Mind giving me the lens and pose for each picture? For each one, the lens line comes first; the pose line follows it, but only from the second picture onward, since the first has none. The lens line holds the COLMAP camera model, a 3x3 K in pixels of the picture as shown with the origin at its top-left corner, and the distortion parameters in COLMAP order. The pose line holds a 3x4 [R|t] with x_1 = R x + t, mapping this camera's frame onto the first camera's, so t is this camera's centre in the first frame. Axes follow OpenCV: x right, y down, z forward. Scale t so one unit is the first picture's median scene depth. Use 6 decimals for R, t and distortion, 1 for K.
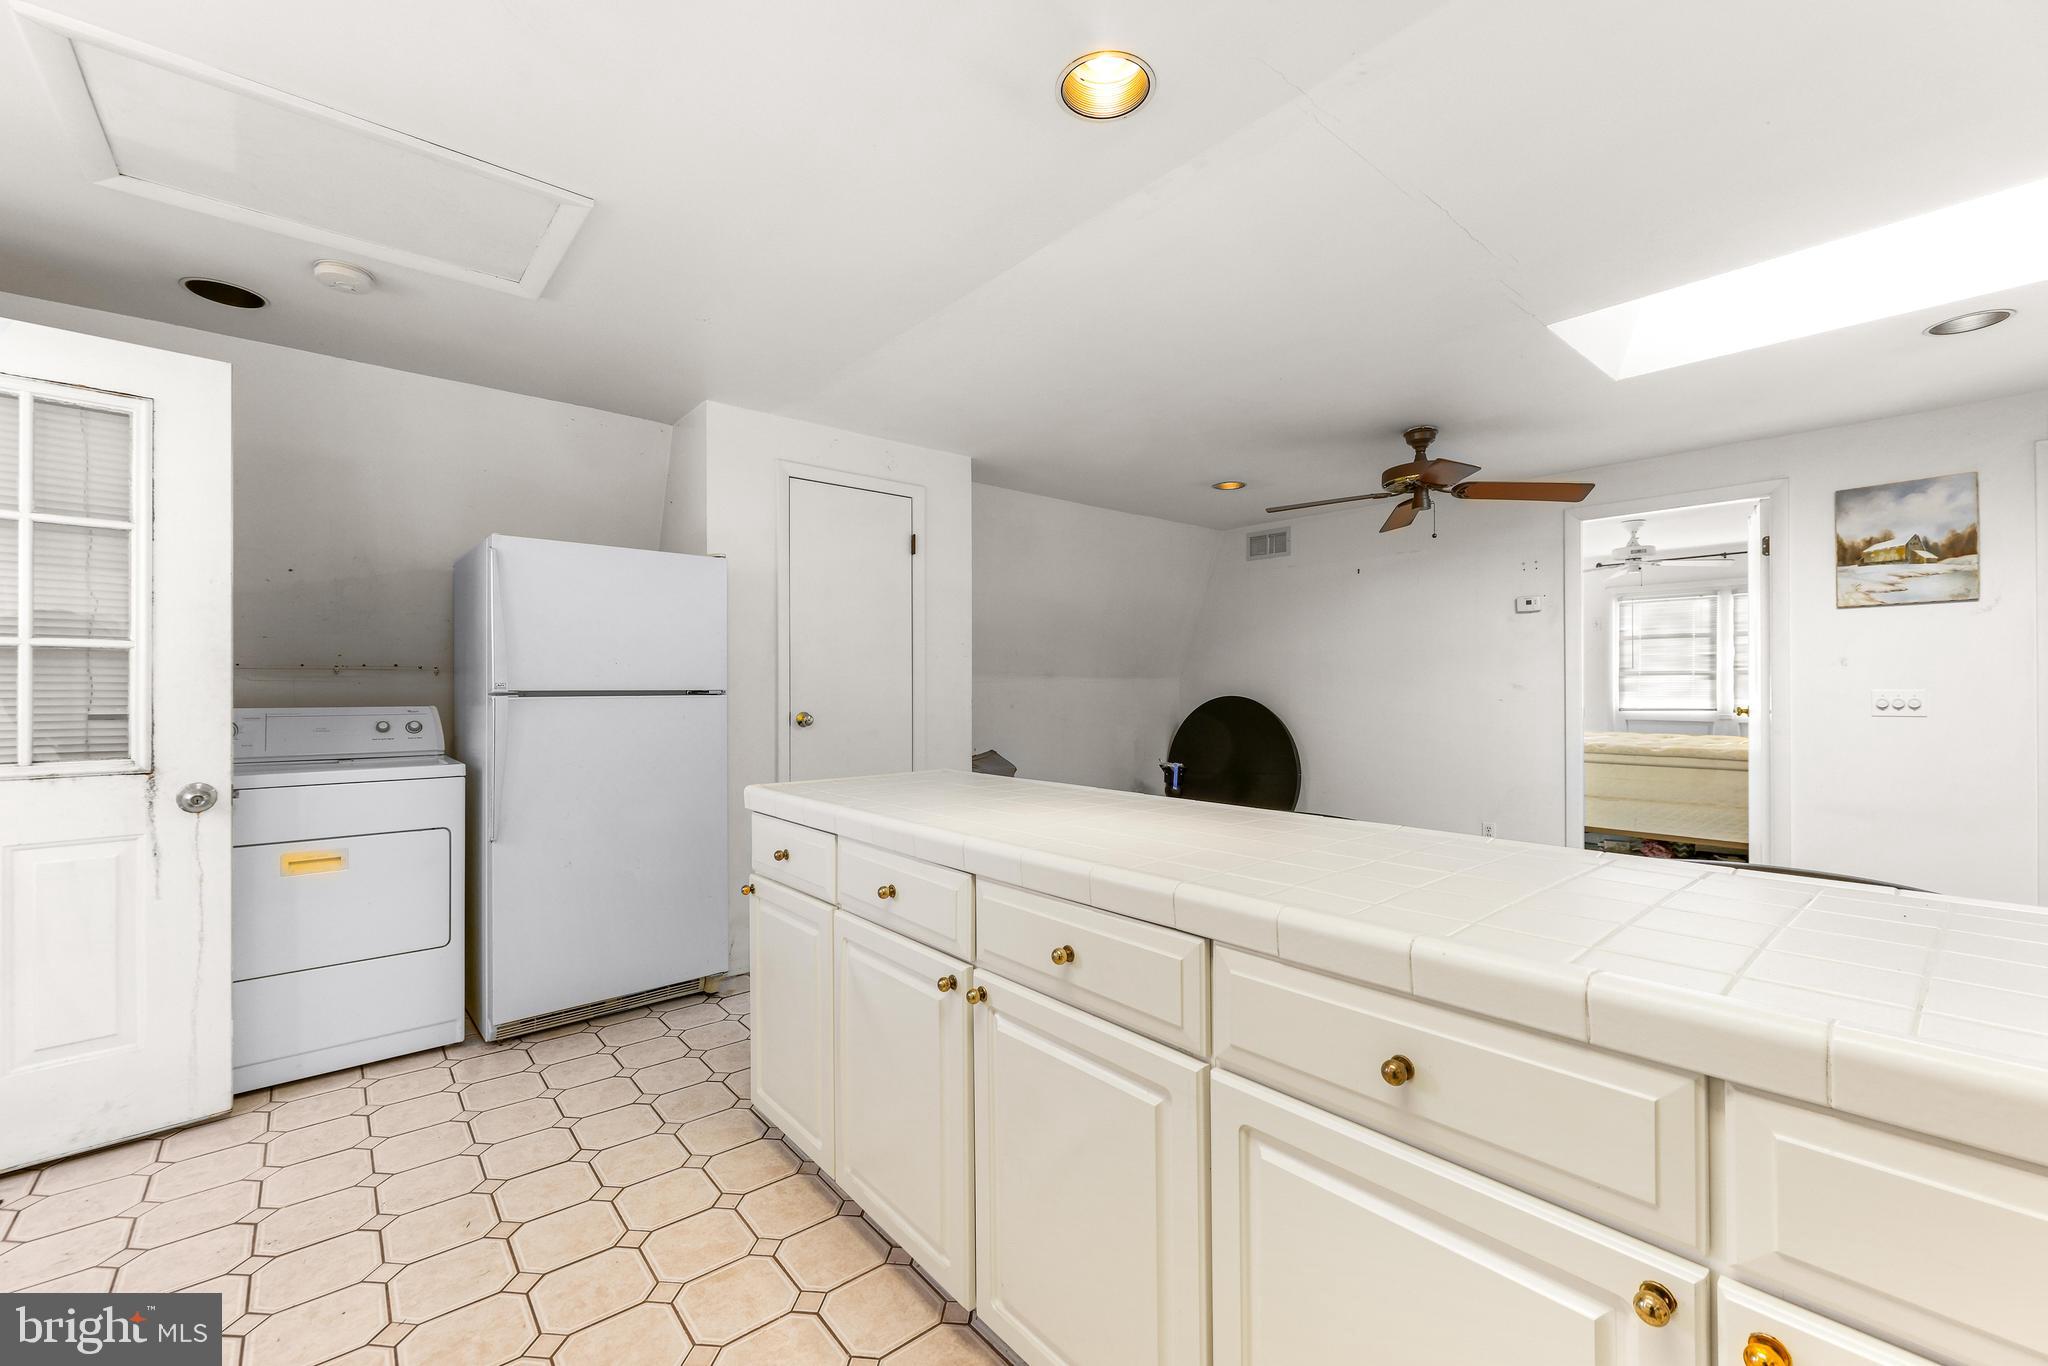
lens RADIAL K [[834.0, 0, 1019.7], [0, 834.0, 678.5], [0, 0, 1]] dist [0.001315, 0.000058]
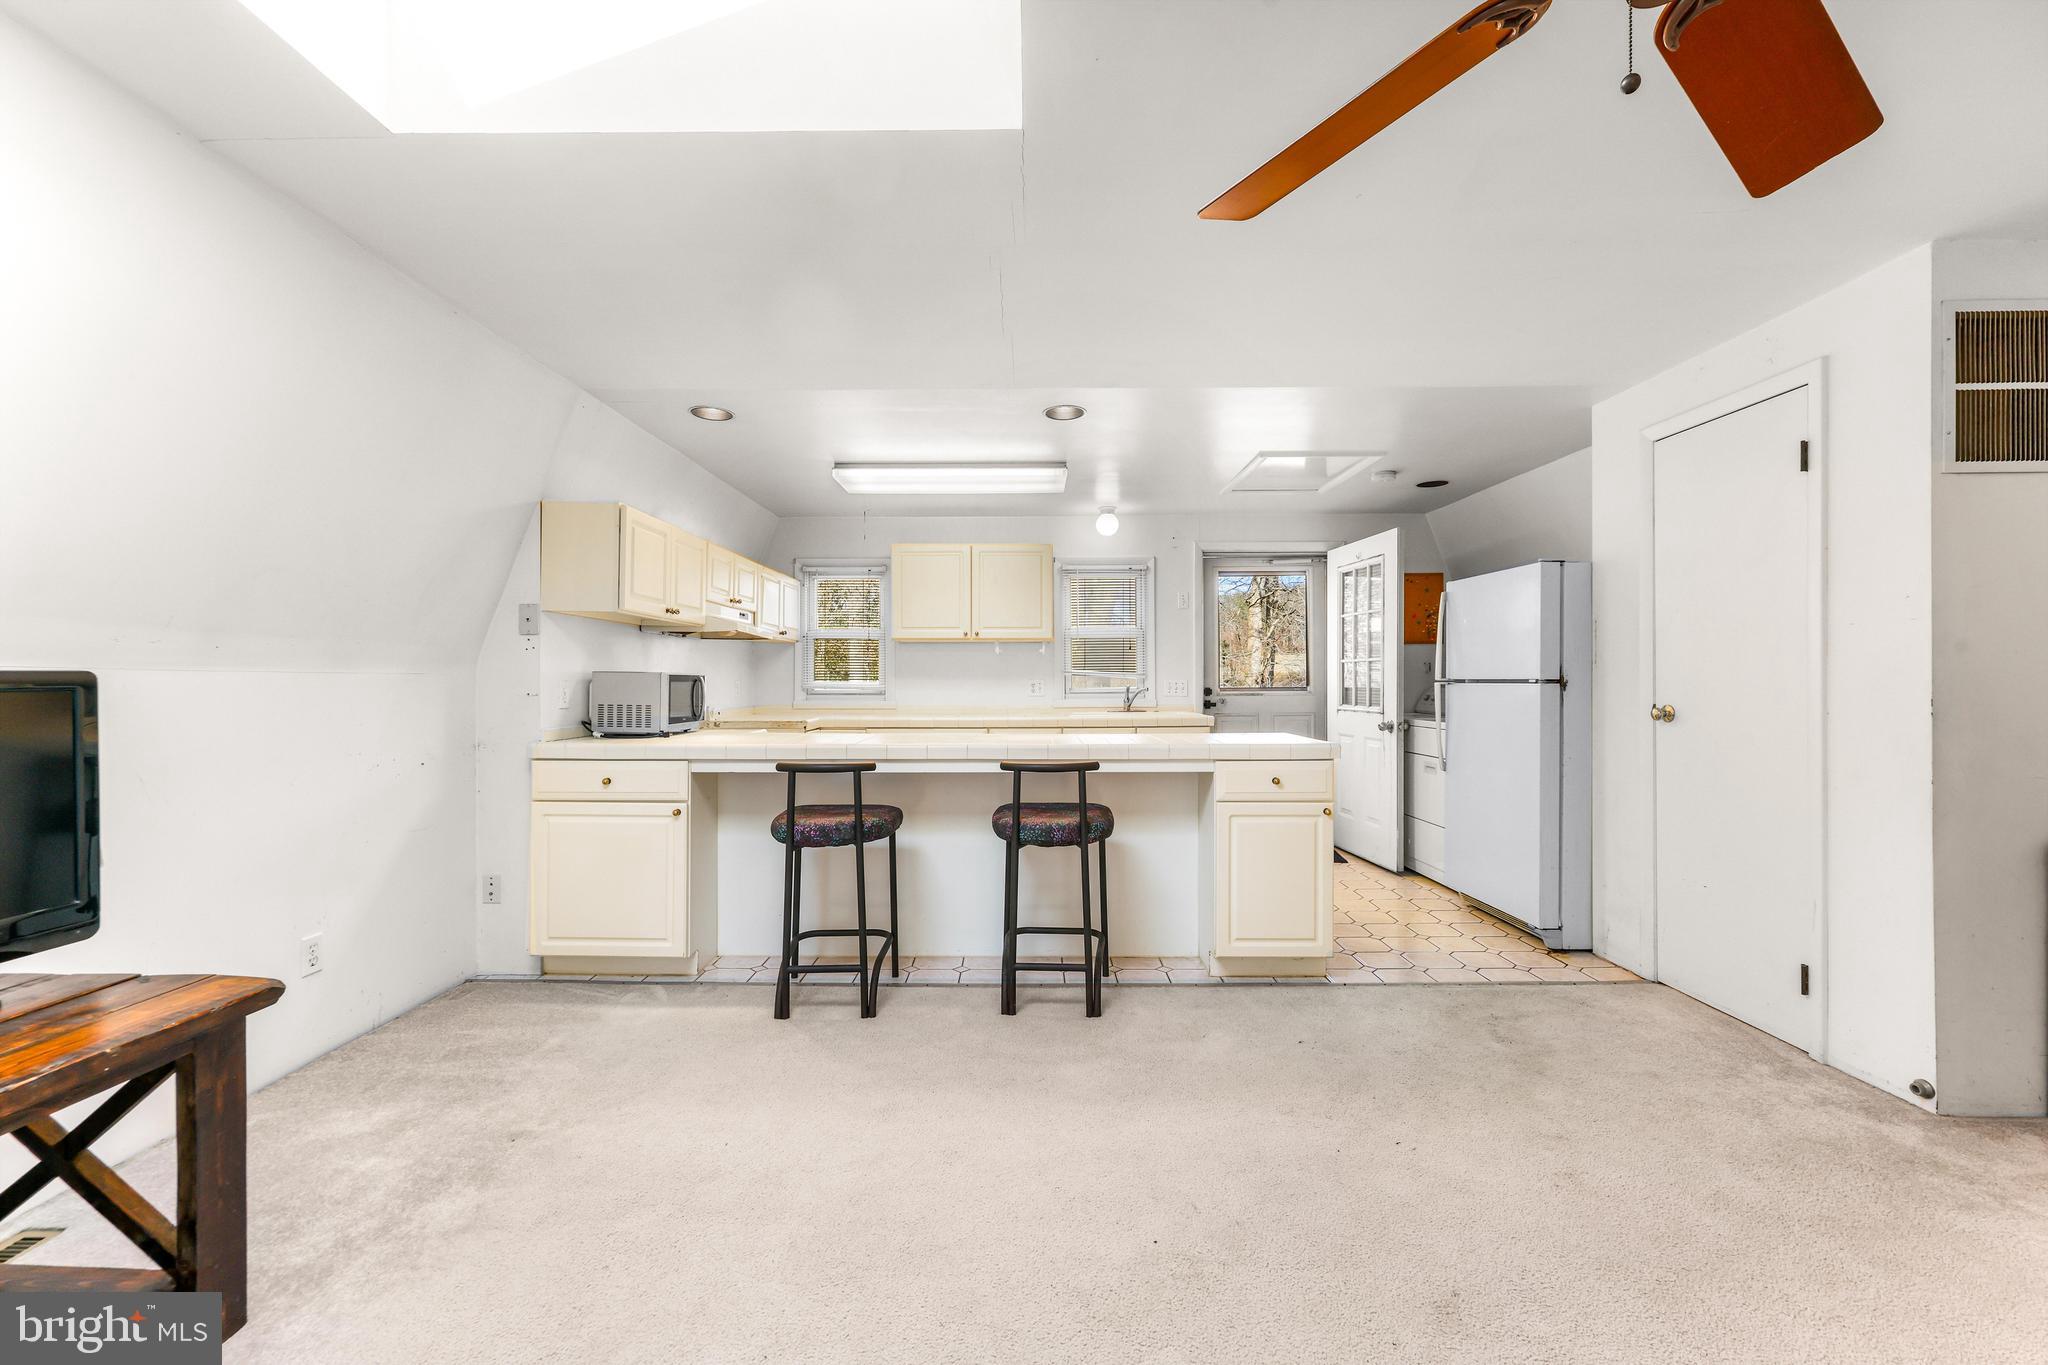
lens RADIAL K [[834.0, 0, 1019.7], [0, 834.0, 678.0], [0, 0, 1]] dist [0.001315, 0.000058]
pose [[-0.652783, -0.001124, -0.757544, 1.309166], [0.009242, 0.999913, -0.009448, 0.024233], [0.757489, -0.013168, -0.652716, 1.643135]]
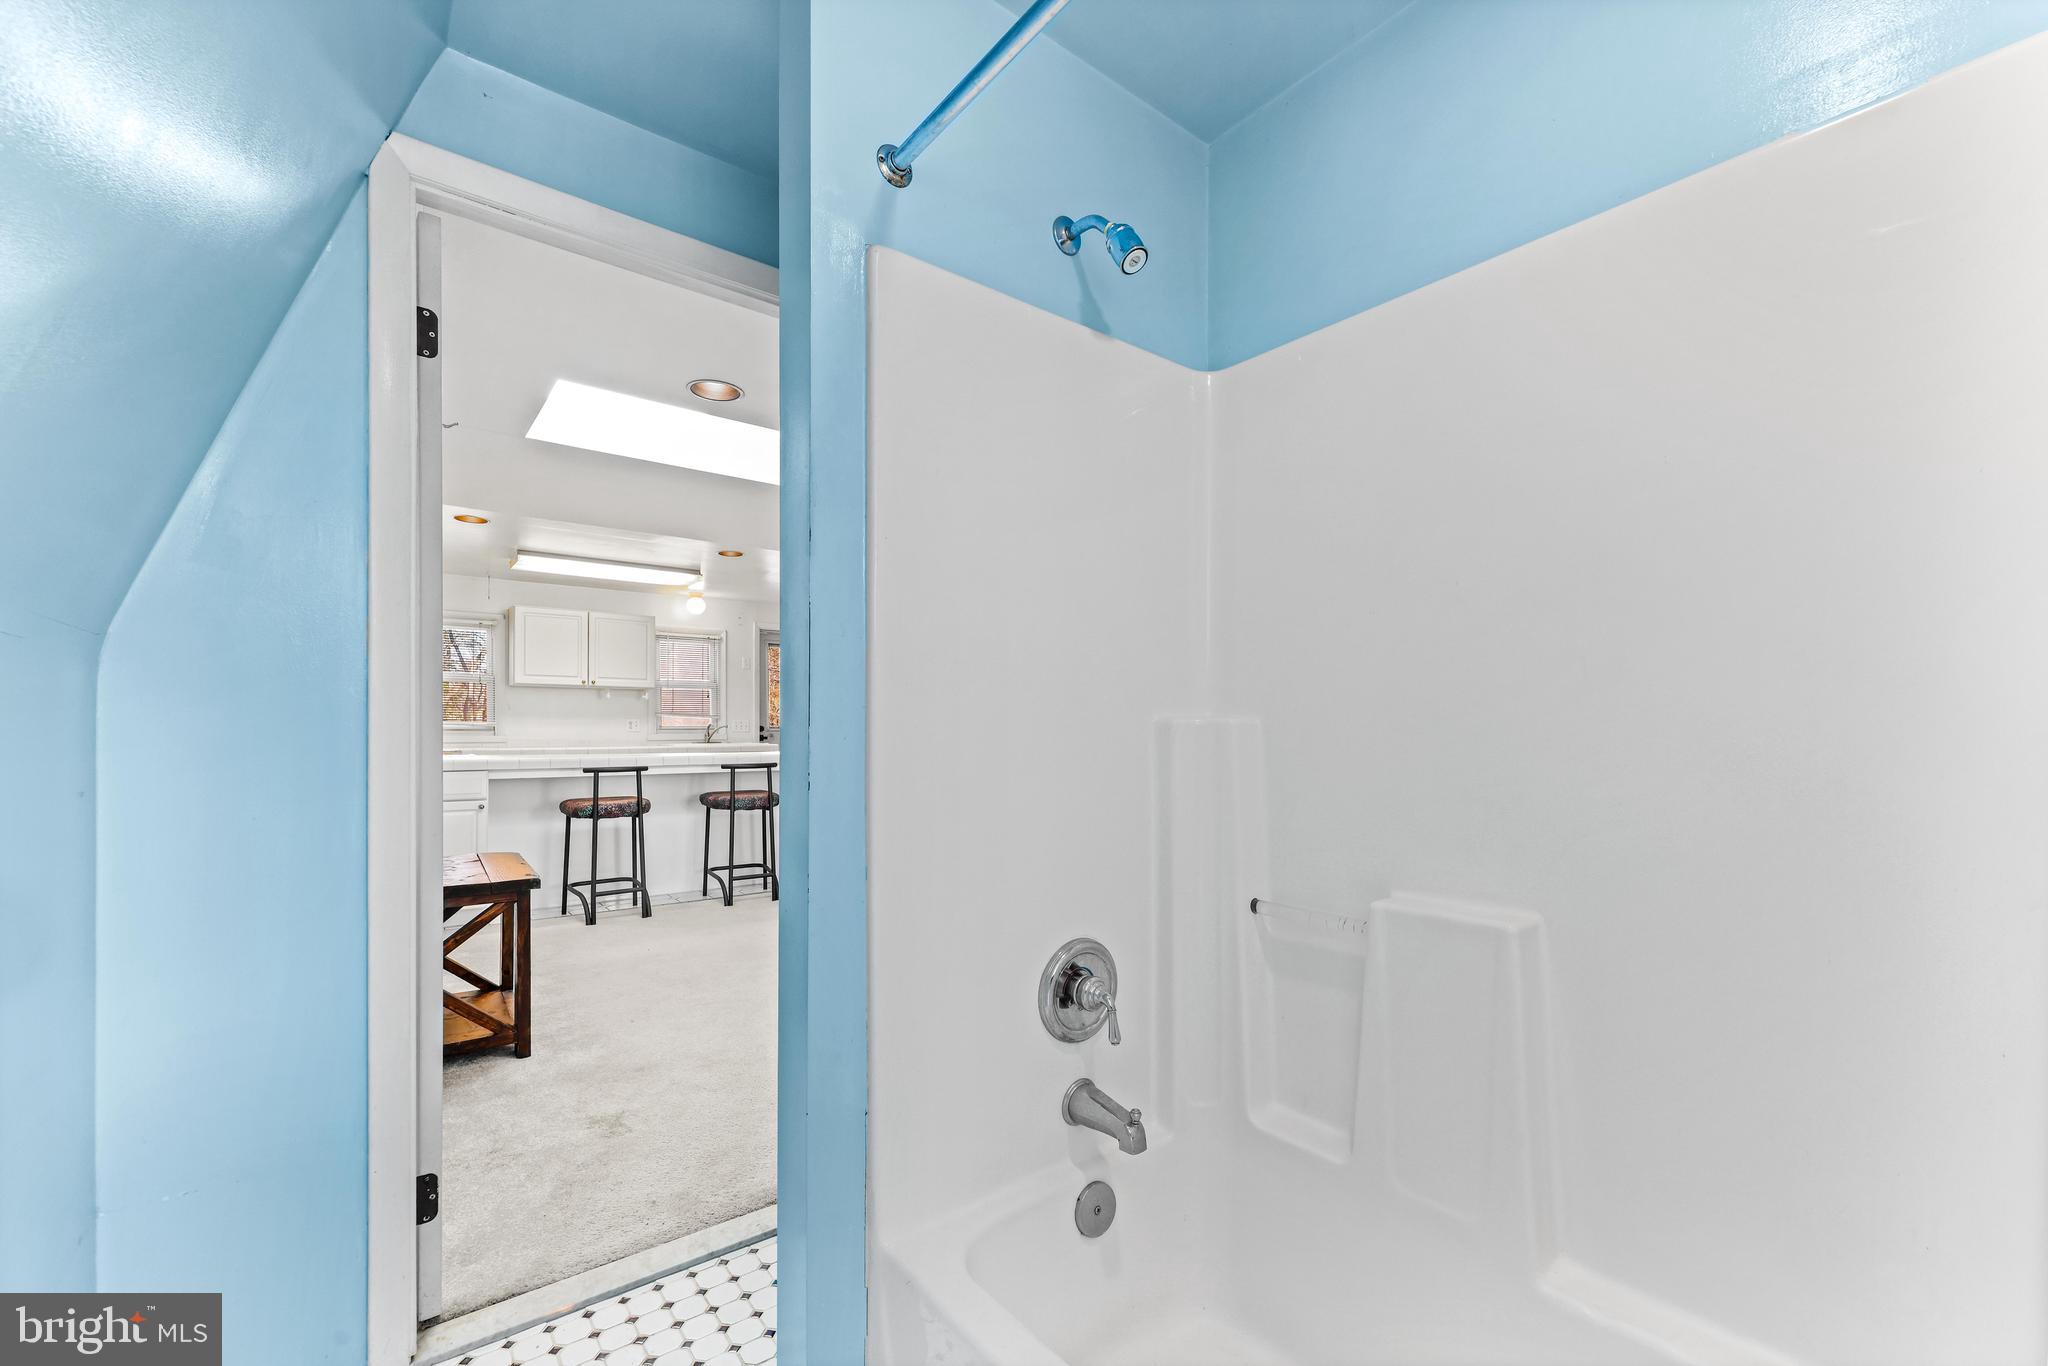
lens RADIAL K [[834.0, 0, 1019.7], [0, 834.0, 678.5], [0, 0, 1]] dist [0.001315, 0.000058]
pose [[-0.038785, -0.056881, -0.997627, 2.564996], [0.003970, 0.998362, -0.057078, 0.041134], [0.999240, -0.006174, -0.038496, 1.669981]]
